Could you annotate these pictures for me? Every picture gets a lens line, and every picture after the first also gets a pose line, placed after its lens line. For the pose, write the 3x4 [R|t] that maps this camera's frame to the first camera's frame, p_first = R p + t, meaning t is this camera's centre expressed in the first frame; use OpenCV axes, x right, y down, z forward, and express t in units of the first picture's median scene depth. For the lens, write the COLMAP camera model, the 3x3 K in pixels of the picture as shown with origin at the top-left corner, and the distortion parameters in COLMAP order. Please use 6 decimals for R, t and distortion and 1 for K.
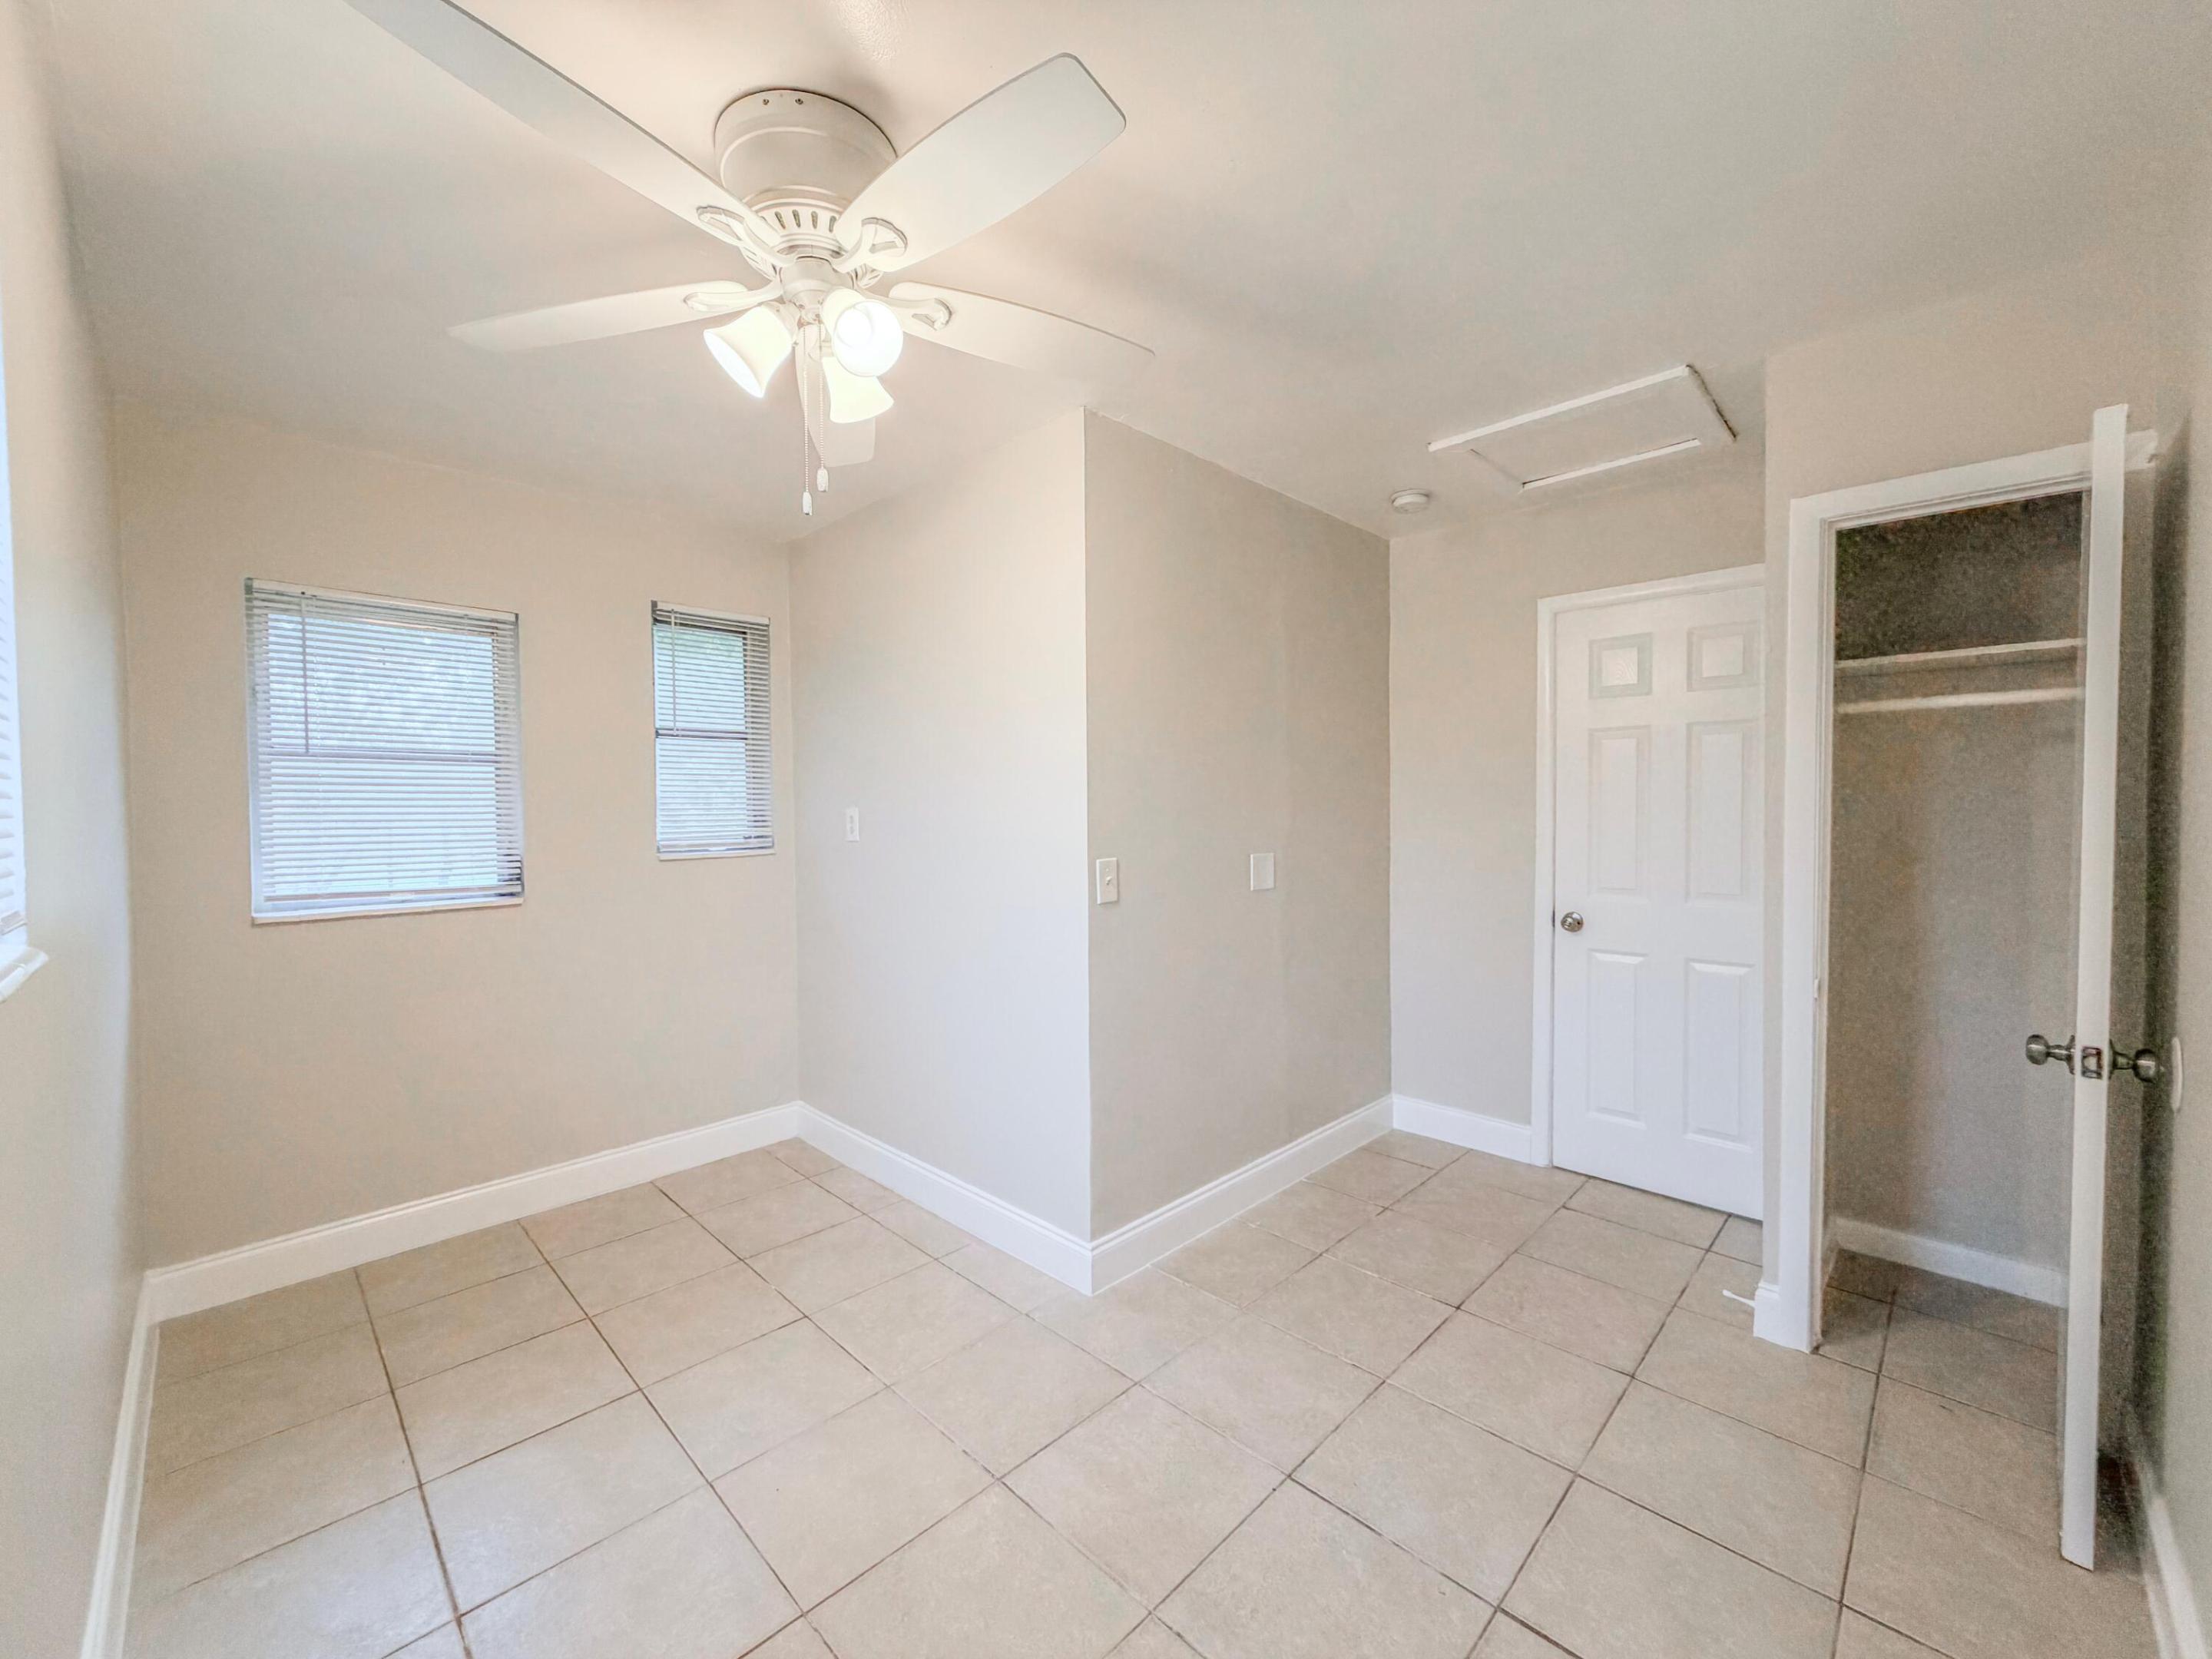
lens RADIAL K [[877.6, 0, 1103.6], [0, 877.6, 829.3], [0, 0, 1]] dist [0.001474, -0.000178]
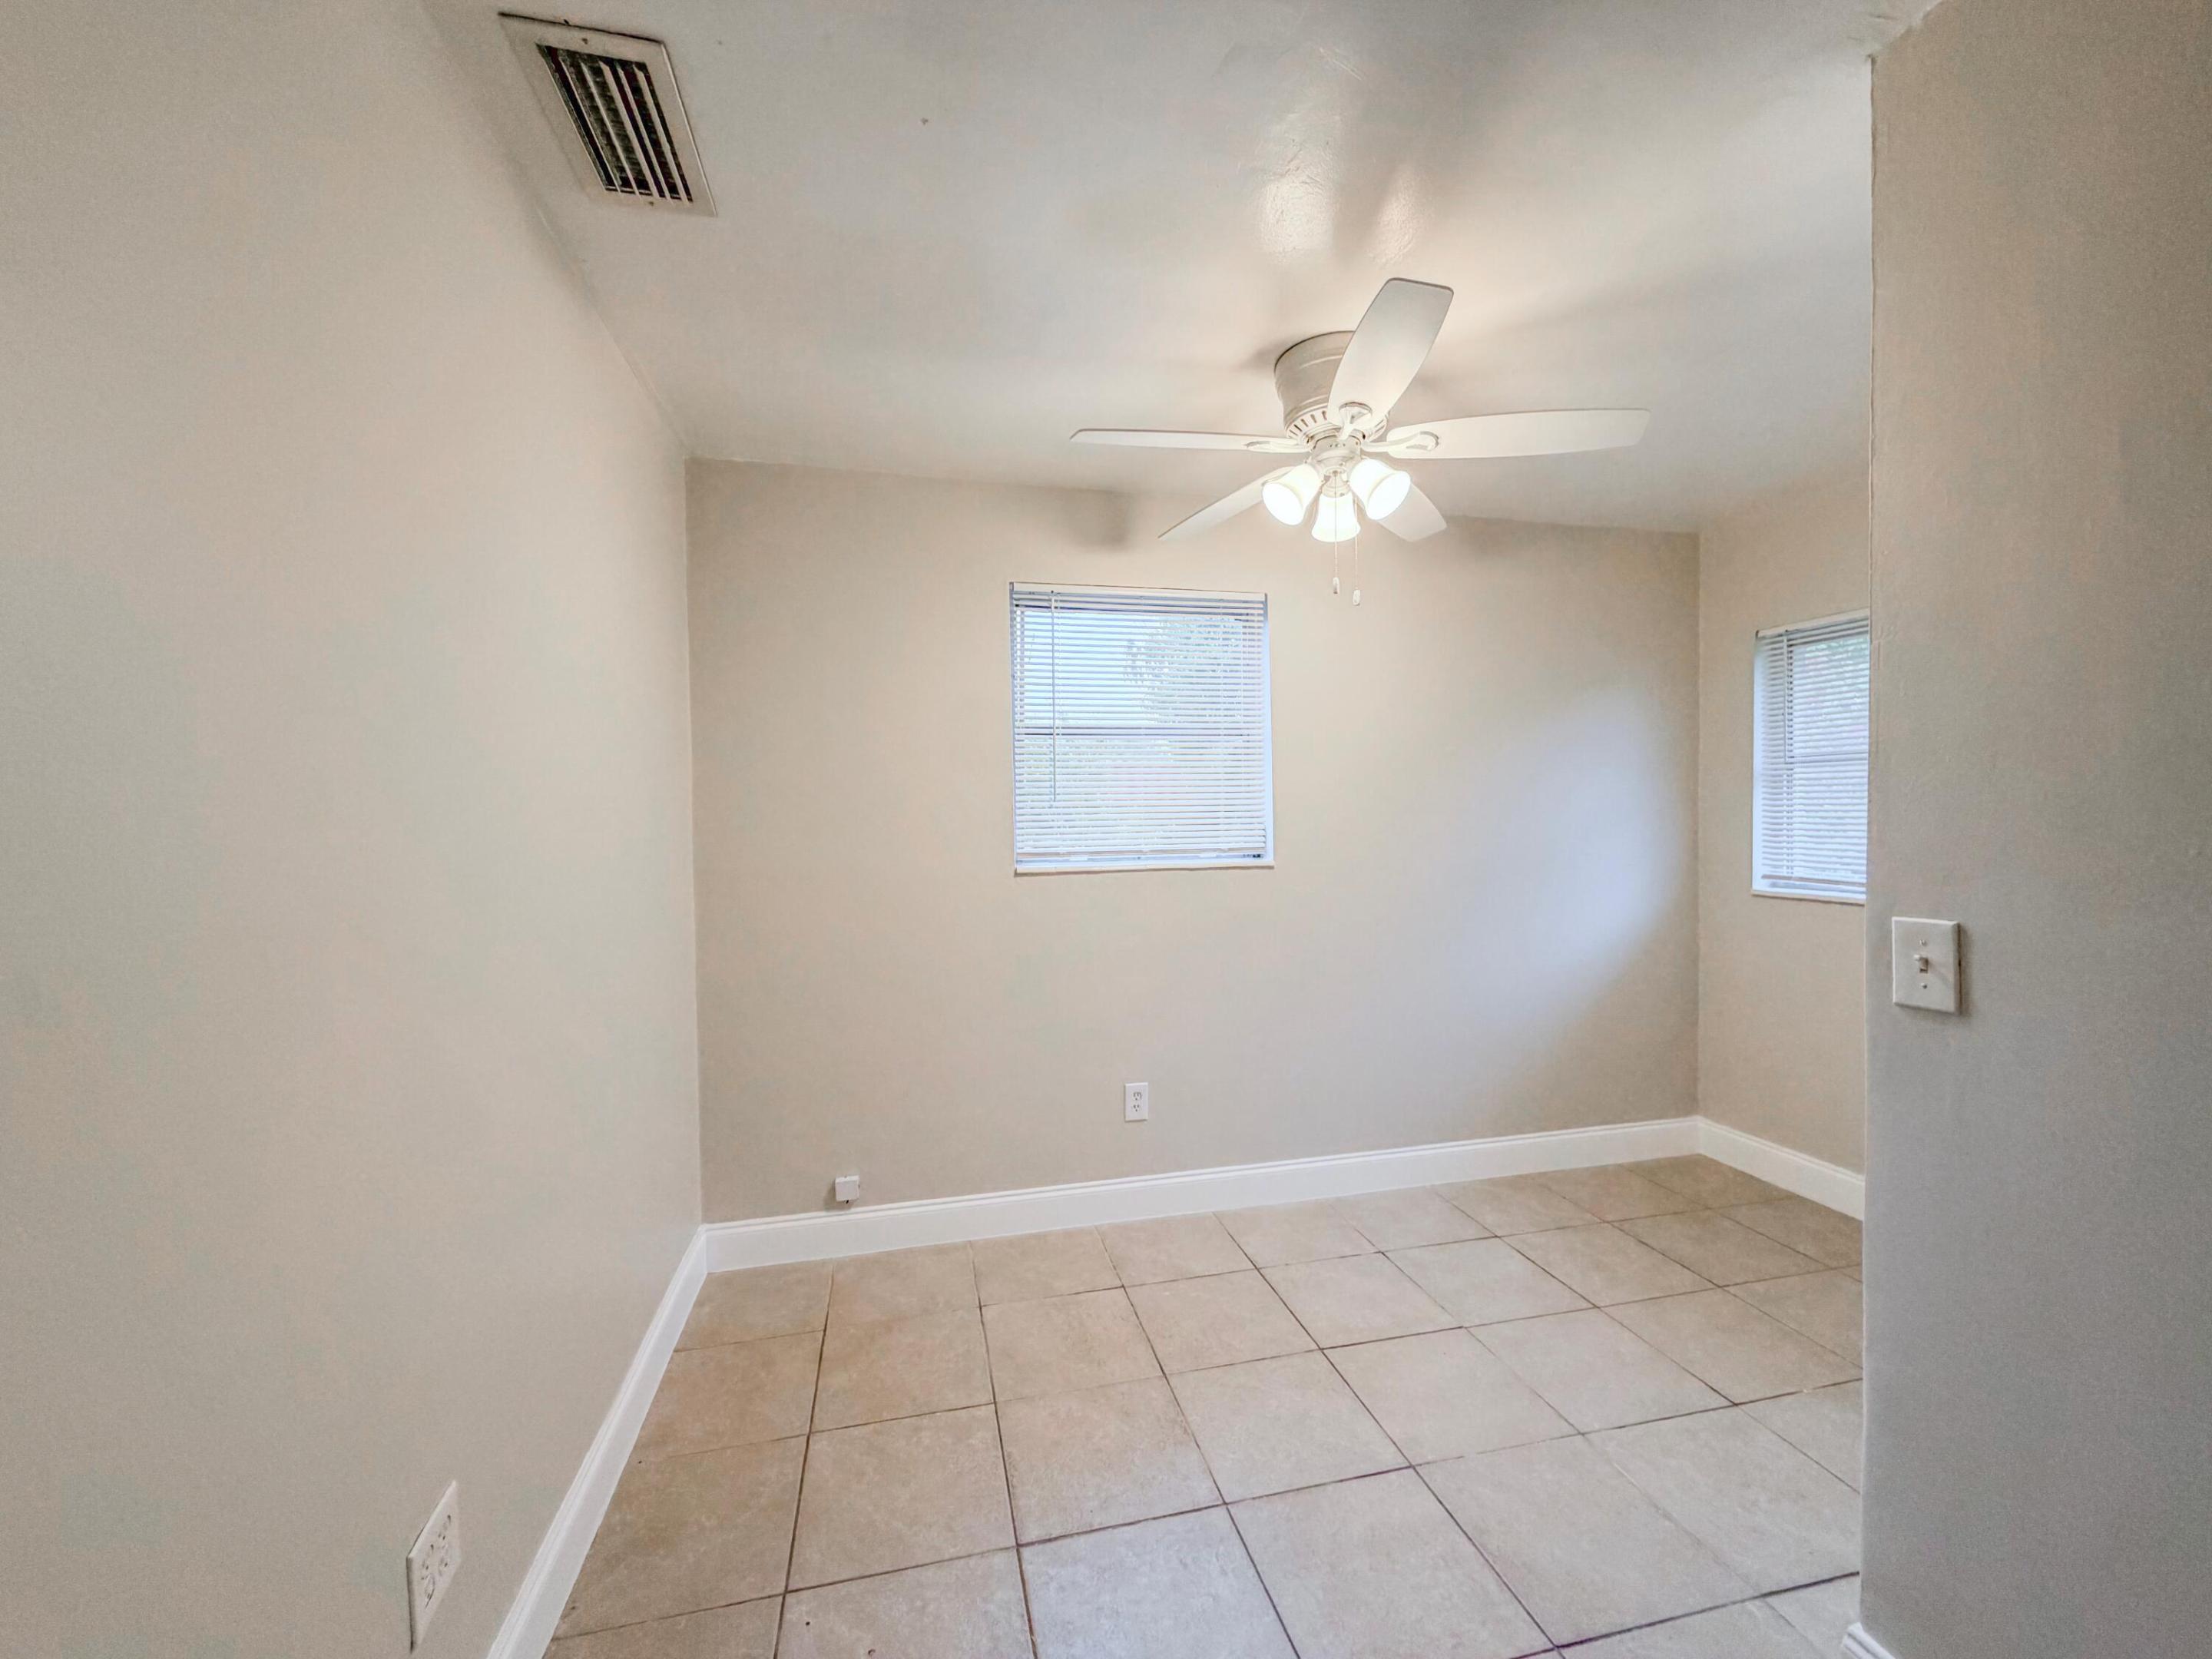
lens RADIAL K [[877.6, 0, 1103.6], [0, 877.6, 829.3], [0, 0, 1]] dist [0.001474, -0.000178]
pose [[-0.528316, 0.027159, -0.848614, 0.681515], [-0.012918, 0.999115, 0.040018, -0.029528], [0.848950, 0.032104, -0.527497, 0.893054]]
